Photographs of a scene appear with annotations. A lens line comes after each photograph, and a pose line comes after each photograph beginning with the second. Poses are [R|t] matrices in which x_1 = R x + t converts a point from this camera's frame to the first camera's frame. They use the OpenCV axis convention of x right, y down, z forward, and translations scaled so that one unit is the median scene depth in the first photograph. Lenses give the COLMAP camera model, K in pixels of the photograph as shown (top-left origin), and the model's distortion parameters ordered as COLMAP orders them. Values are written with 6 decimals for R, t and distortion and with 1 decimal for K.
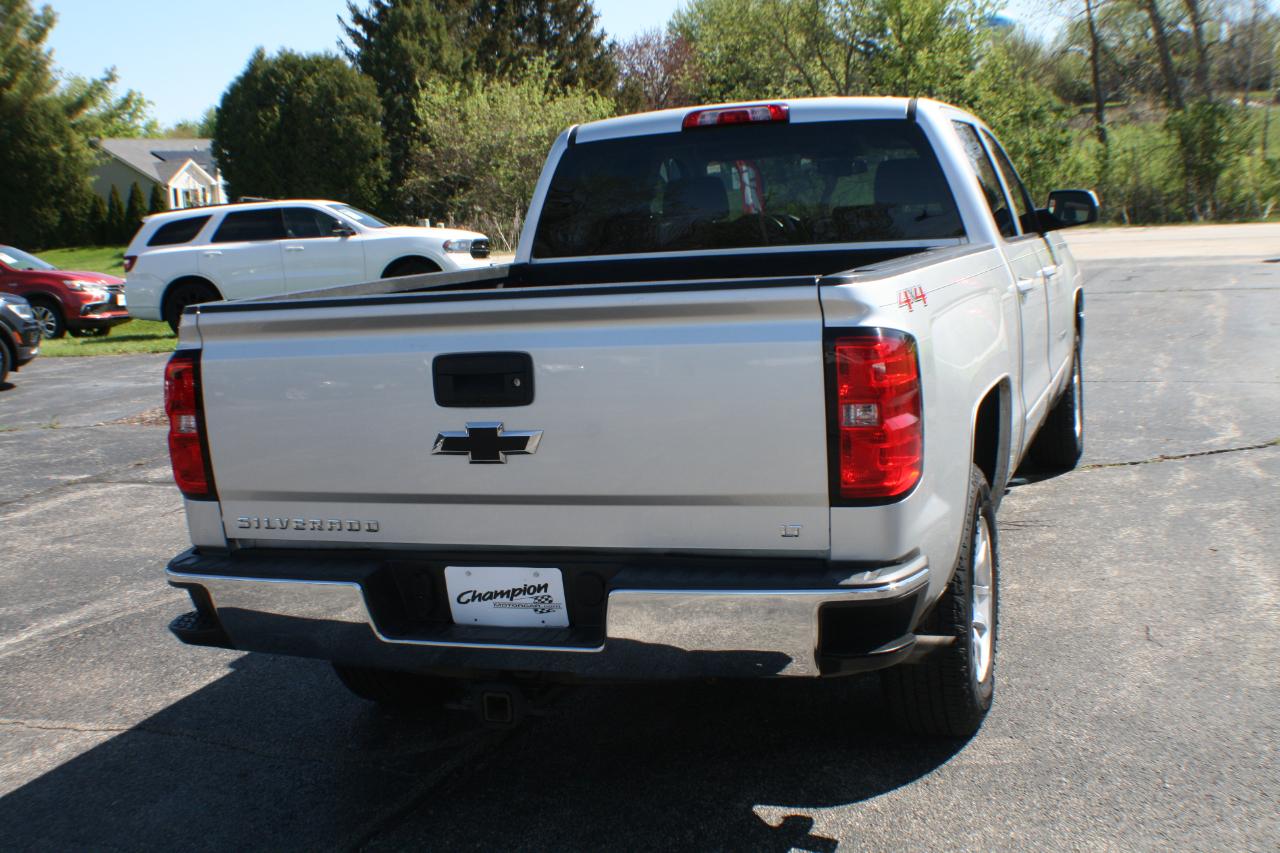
lens RADIAL K [[1517.3, 0, 640.0], [0, 1517.3, 485.9], [0, 0, 1]] dist [-0.175620, 0.049707]
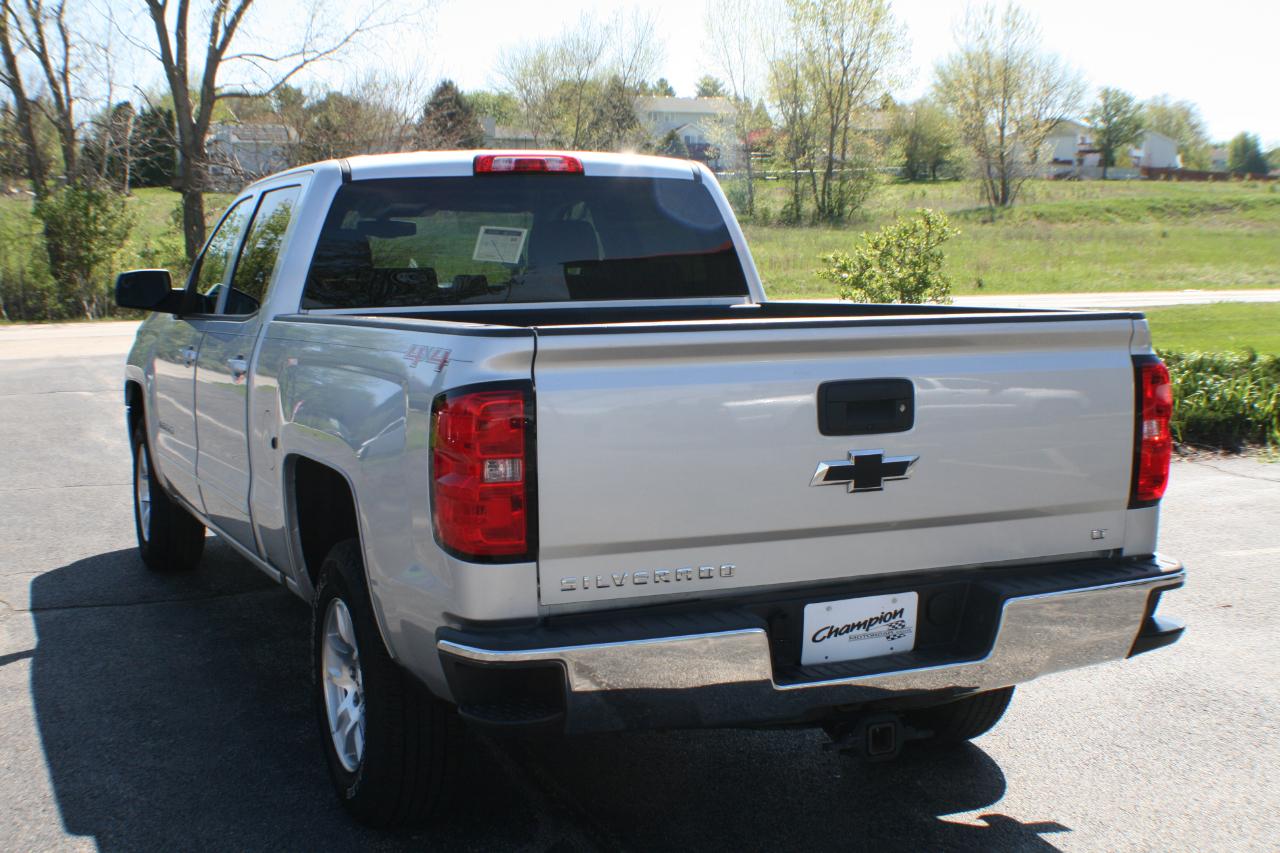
lens RADIAL K [[1712.4, 0, 642.3], [0, 1712.4, 498.9], [0, 0, 1]] dist [-0.145603, -0.005561]
pose [[0.730876, -0.043258, 0.681138, -0.532108], [0.093862, 0.994878, -0.037532, 0.009960], [-0.676025, 0.091364, 0.731193, 0.154198]]
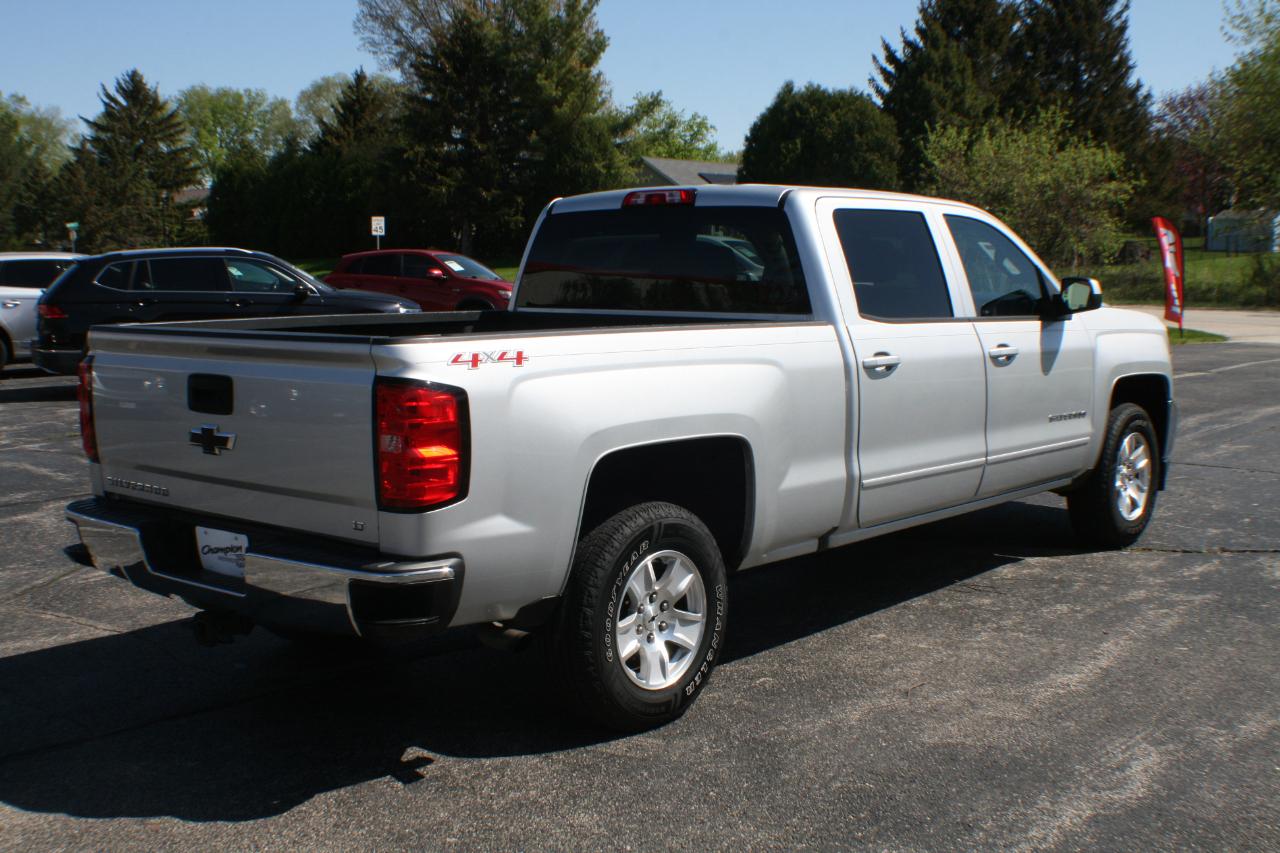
lens RADIAL K [[1517.3, 0, 640.0], [0, 1517.3, 485.9], [0, 0, 1]] dist [-0.175620, 0.049707]
pose [[0.930645, 0.112531, -0.348191, 0.411244], [-0.120168, 0.992754, -0.000339, -0.018005], [0.345629, 0.042157, 0.937424, -0.084150]]
